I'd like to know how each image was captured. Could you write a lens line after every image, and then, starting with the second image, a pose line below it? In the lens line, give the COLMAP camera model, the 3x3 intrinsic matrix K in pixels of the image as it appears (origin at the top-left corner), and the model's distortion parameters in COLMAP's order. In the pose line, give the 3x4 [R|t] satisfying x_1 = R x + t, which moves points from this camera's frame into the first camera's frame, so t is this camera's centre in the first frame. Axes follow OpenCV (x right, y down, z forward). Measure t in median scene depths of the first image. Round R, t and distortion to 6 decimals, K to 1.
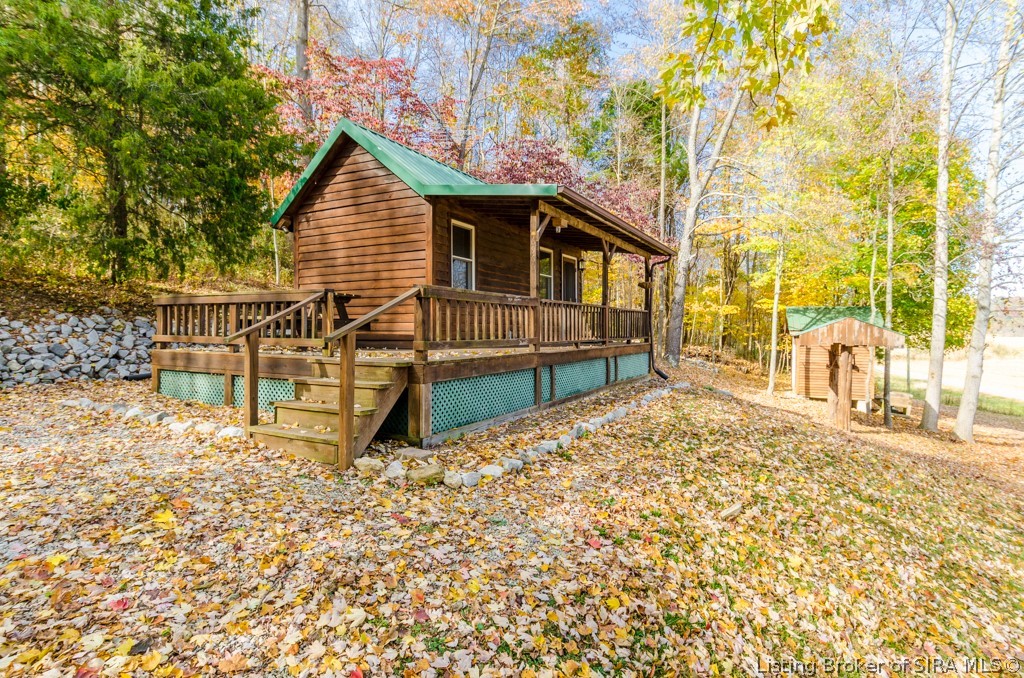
lens RADIAL K [[527.5, 0, 512.0], [0, 527.5, 339.0], [0, 0, 1]] dist [-0.002098, -0.000144]
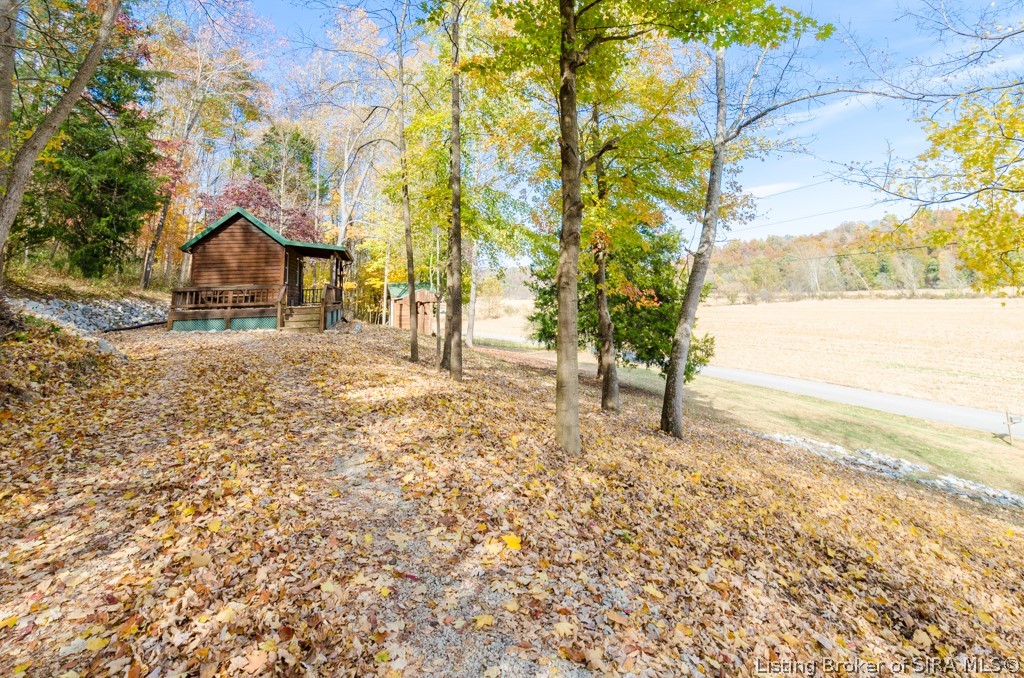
lens RADIAL K [[527.5, 0, 512.0], [0, 527.5, 339.0], [0, 0, 1]] dist [-0.002098, -0.000144]
pose [[0.729808, -0.073235, 0.679718, -0.619583], [0.035670, 0.996971, 0.069118, 0.027560], [-0.682721, -0.026197, 0.730210, -0.896360]]
